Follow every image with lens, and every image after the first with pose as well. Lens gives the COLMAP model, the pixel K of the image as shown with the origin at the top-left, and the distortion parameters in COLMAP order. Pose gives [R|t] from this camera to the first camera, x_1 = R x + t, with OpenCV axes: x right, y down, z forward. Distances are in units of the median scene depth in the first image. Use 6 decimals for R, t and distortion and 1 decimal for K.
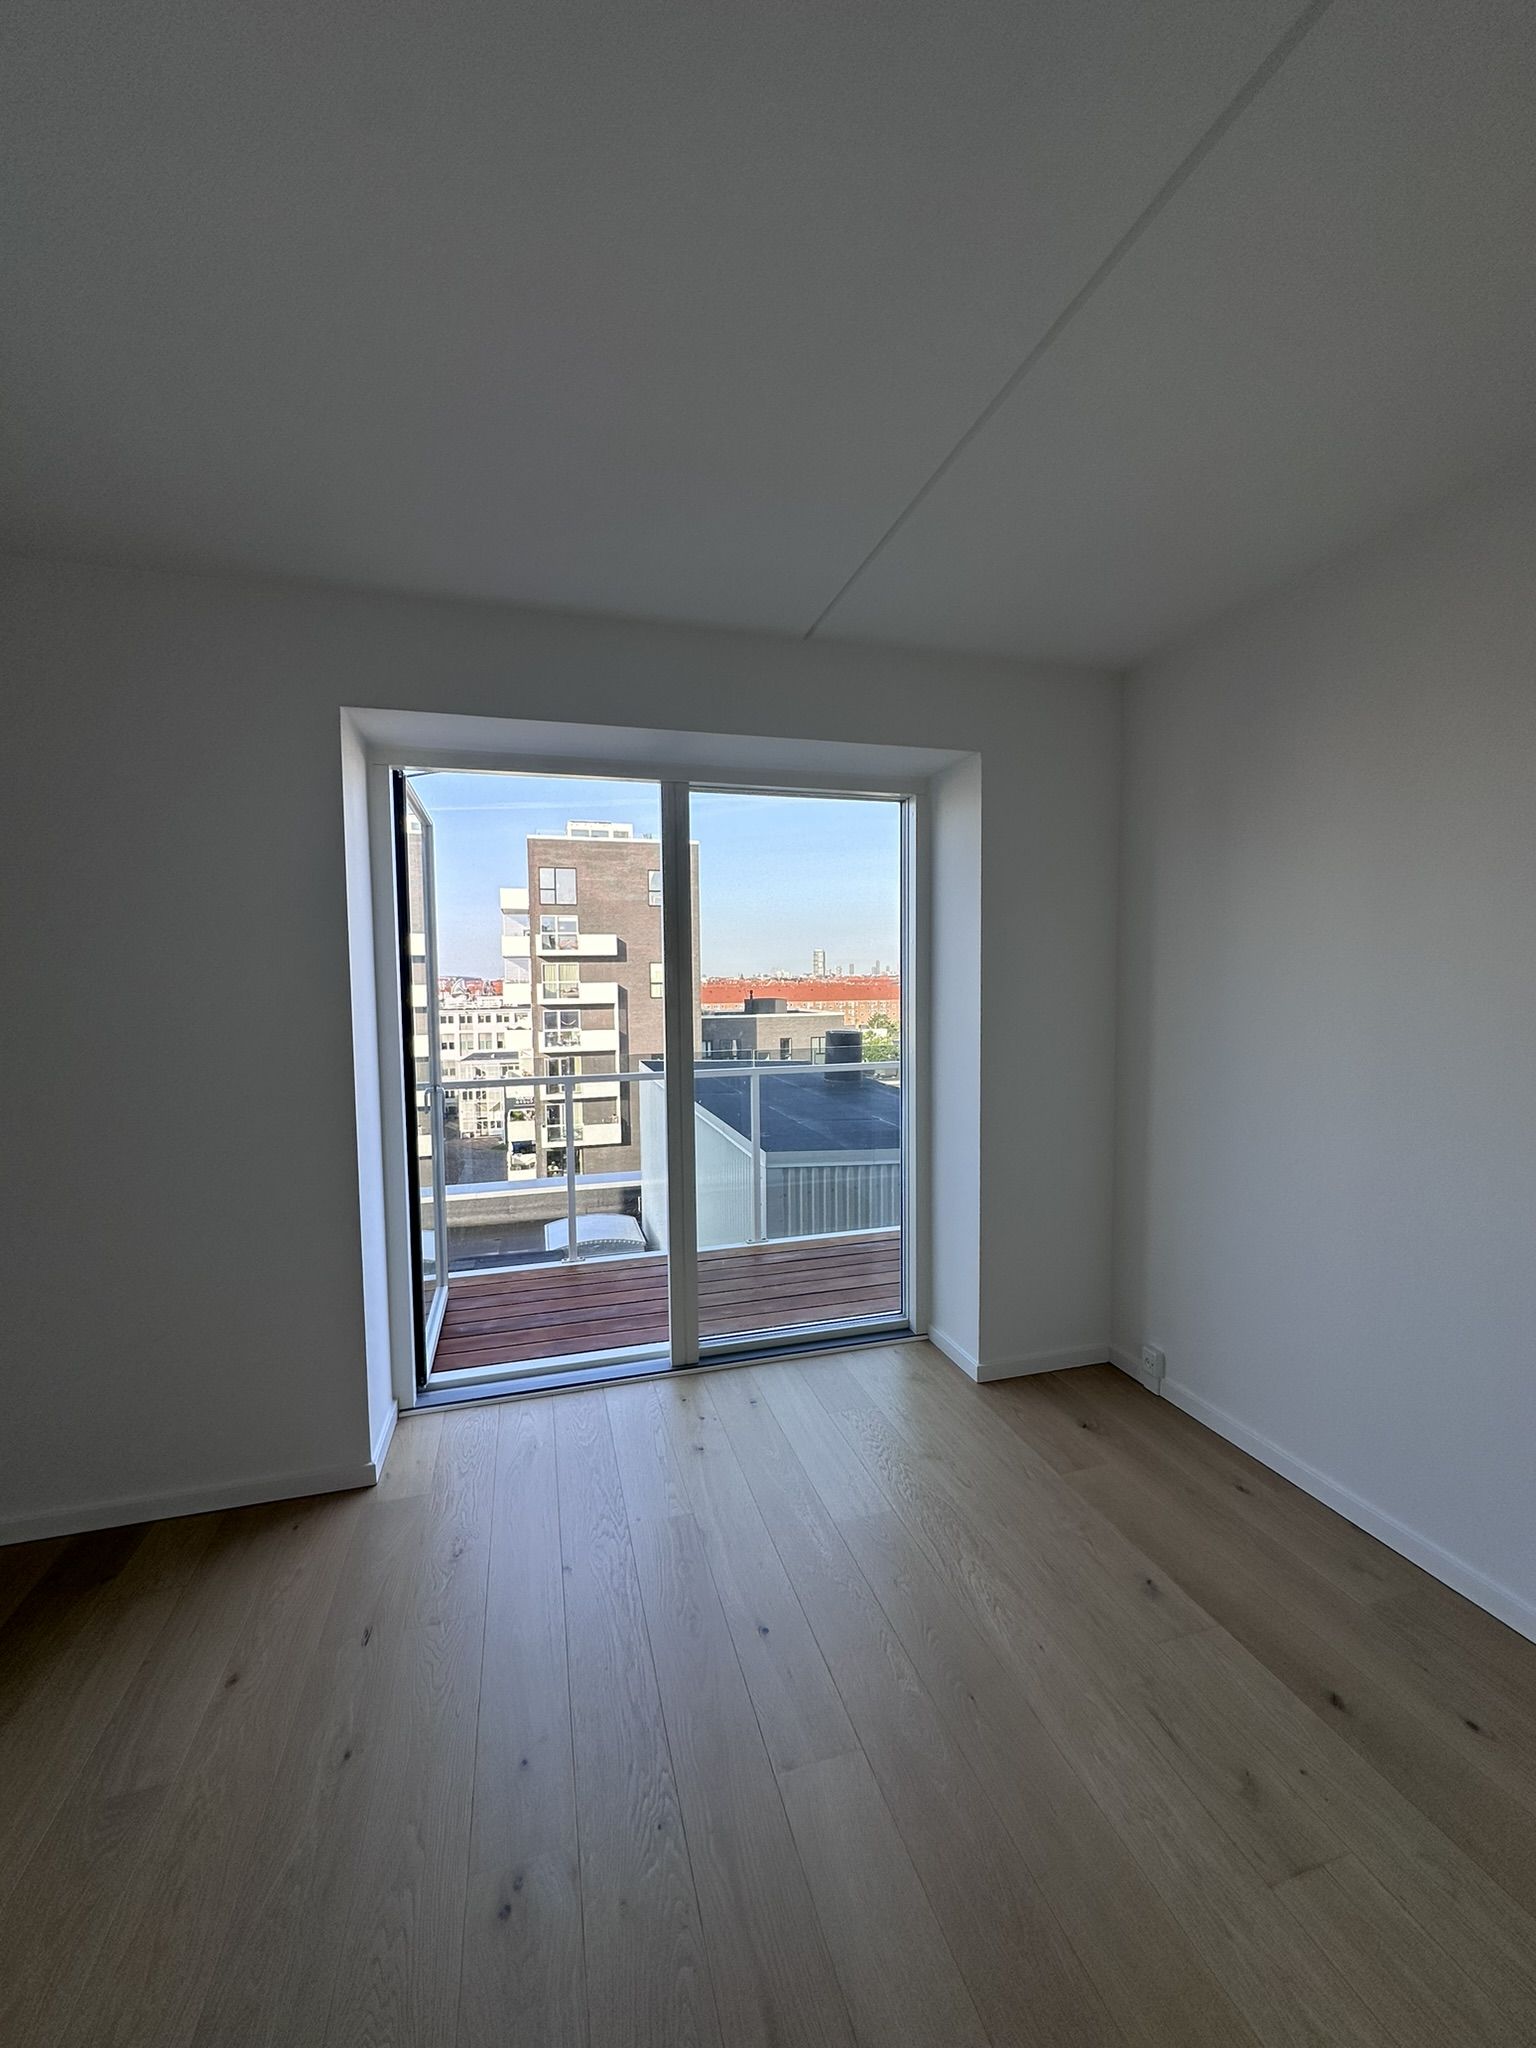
lens RADIAL K [[817.2, 0, 770.5], [0, 817.2, 1024.5], [0, 0, 1]] dist [-0.004341, 0.000535]
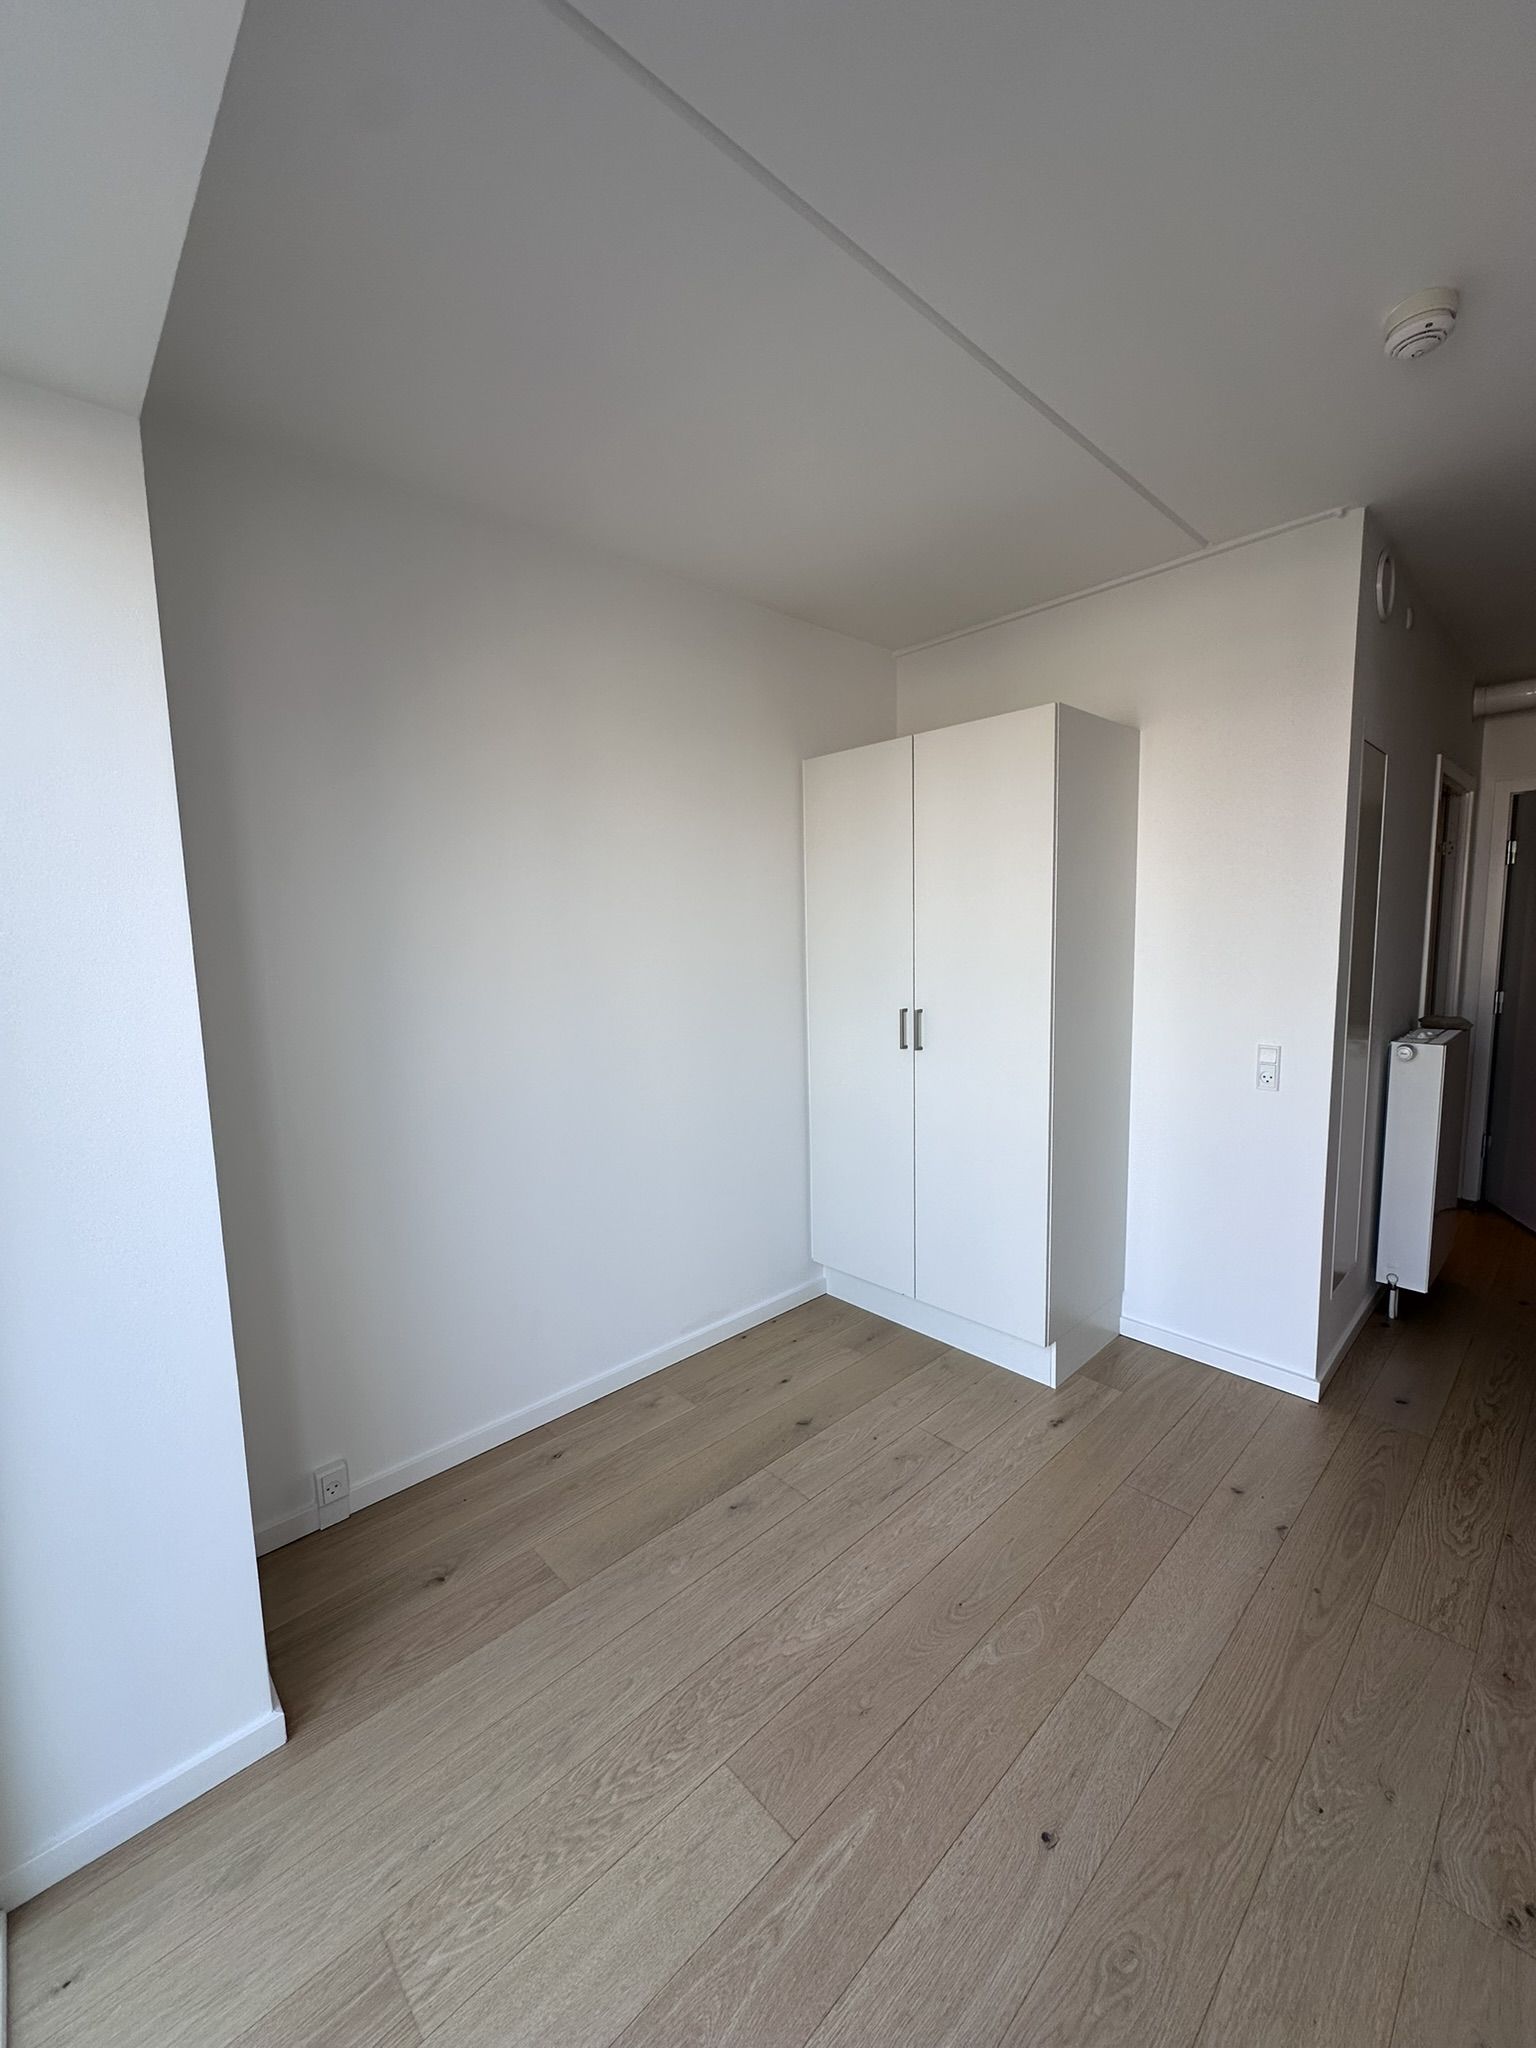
lens RADIAL K [[817.2, 0, 778.6], [0, 817.2, 1020.7], [0, 0, 1]] dist [-0.004341, 0.000535]
pose [[-0.459517, -0.077005, 0.884824, -0.320655], [0.074963, 0.989317, 0.125030, -0.043489], [-0.885000, 0.123782, -0.448836, 0.980037]]
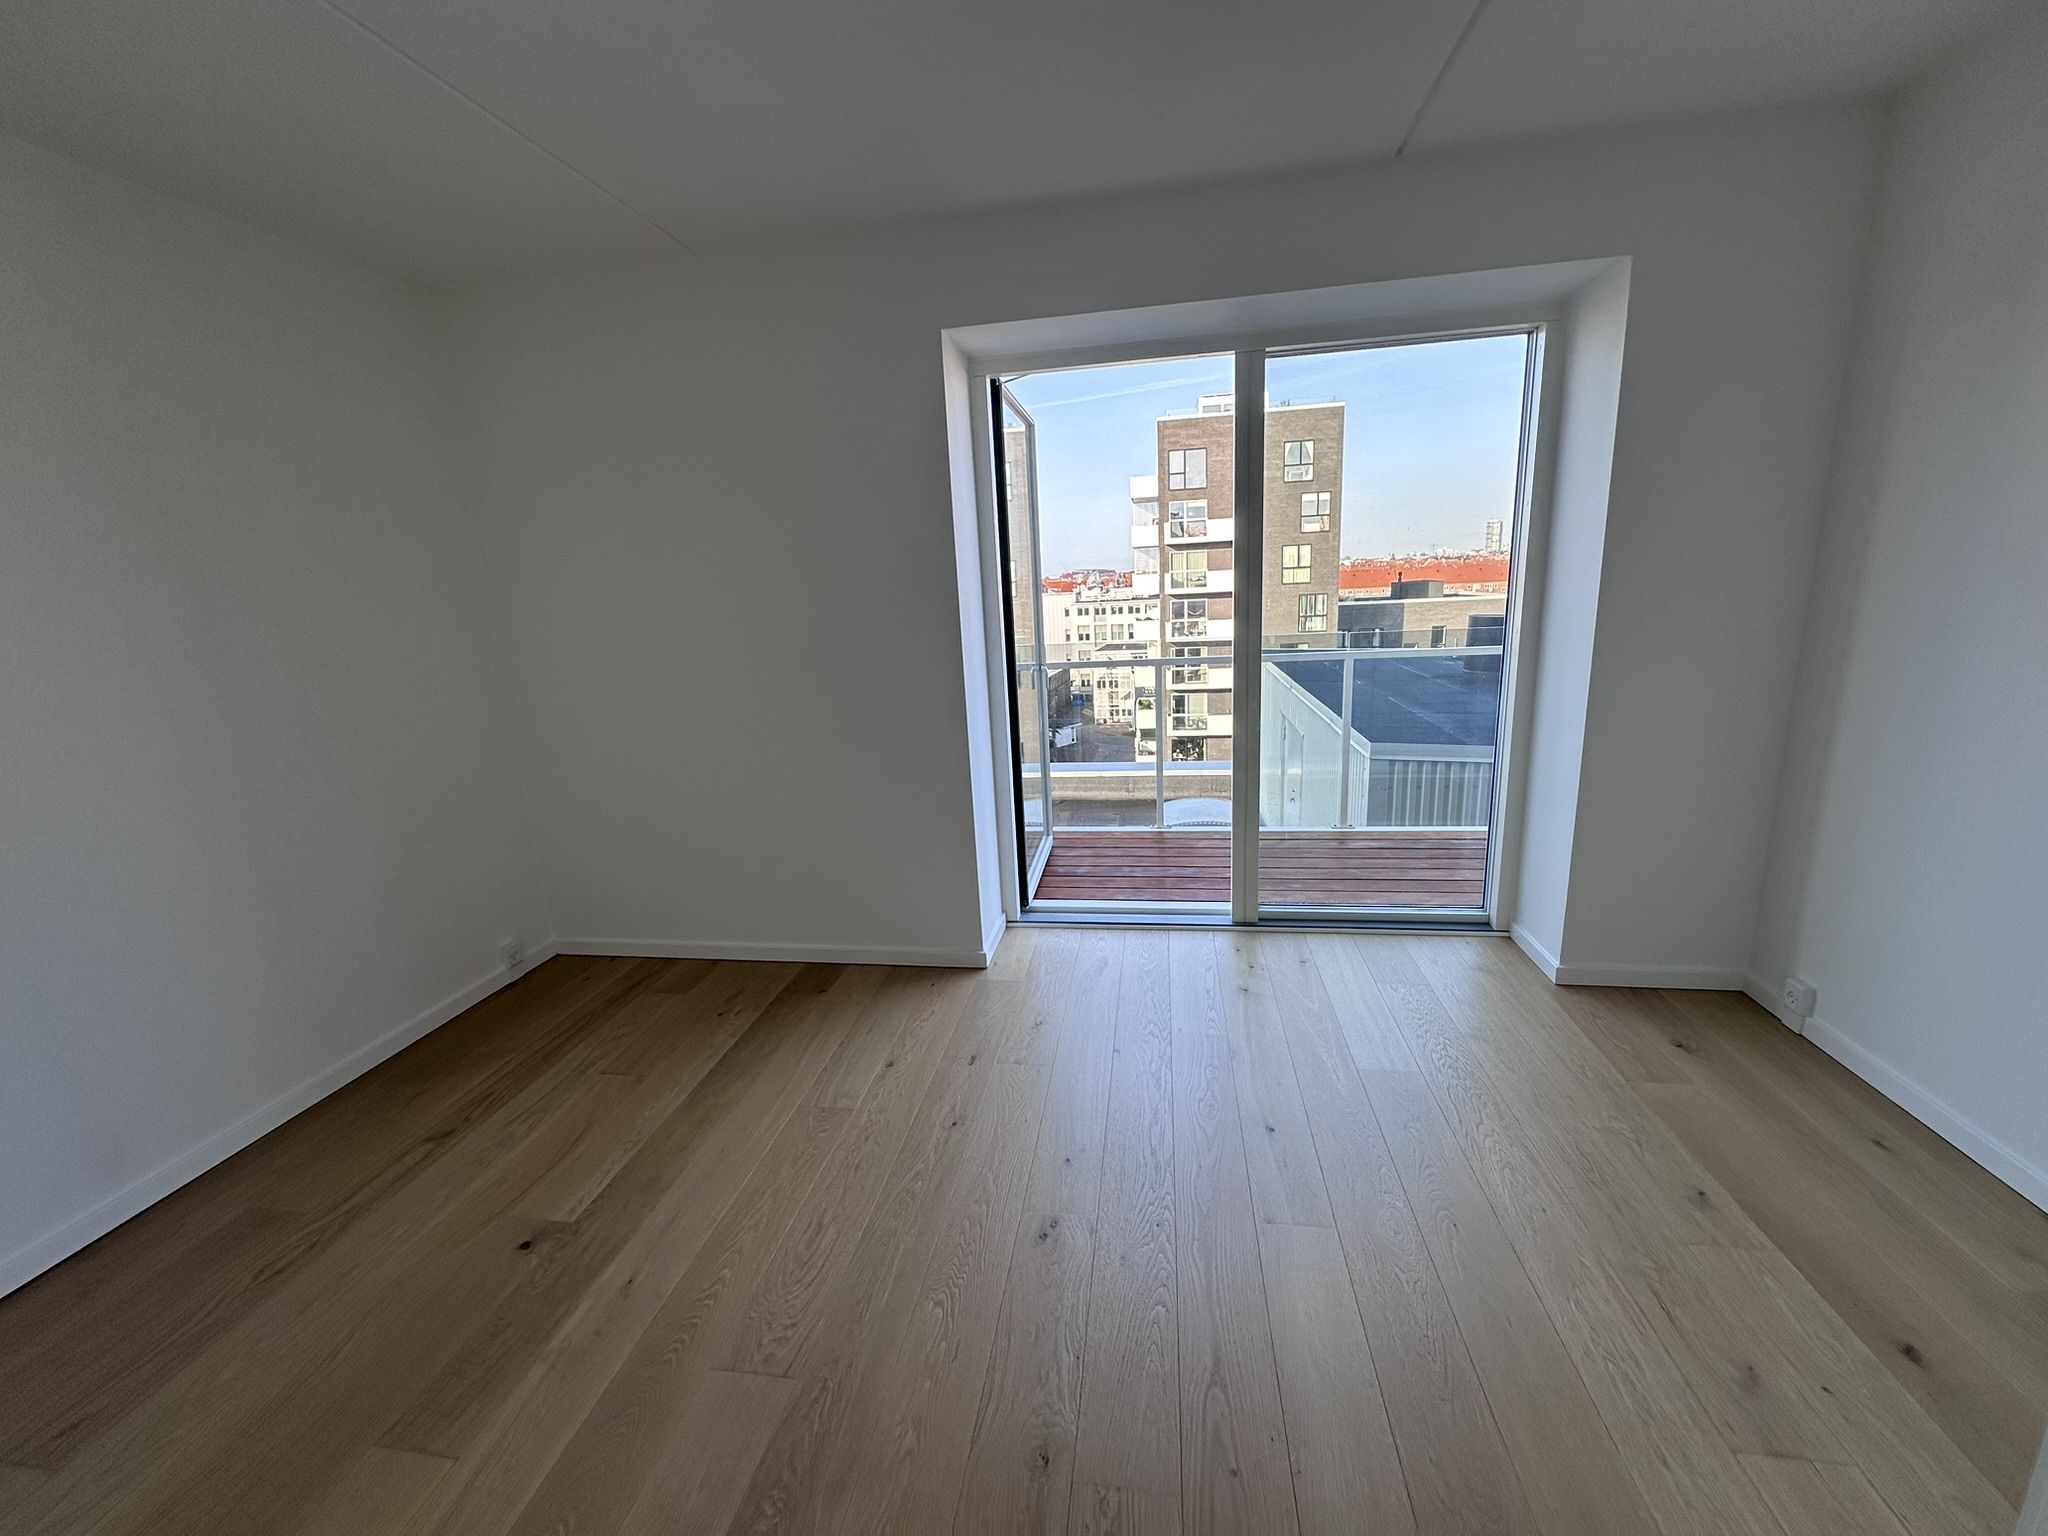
lens RADIAL K [[817.2, 0, 1020.4], [0, 817.2, 765.7], [0, 0, 1]] dist [-0.004341, 0.000535]
pose [[0.899121, 0.064424, -0.432933, 0.096925], [0.015582, 0.983770, 0.178754, 0.012504], [0.437423, -0.167467, 0.883525, -0.067517]]
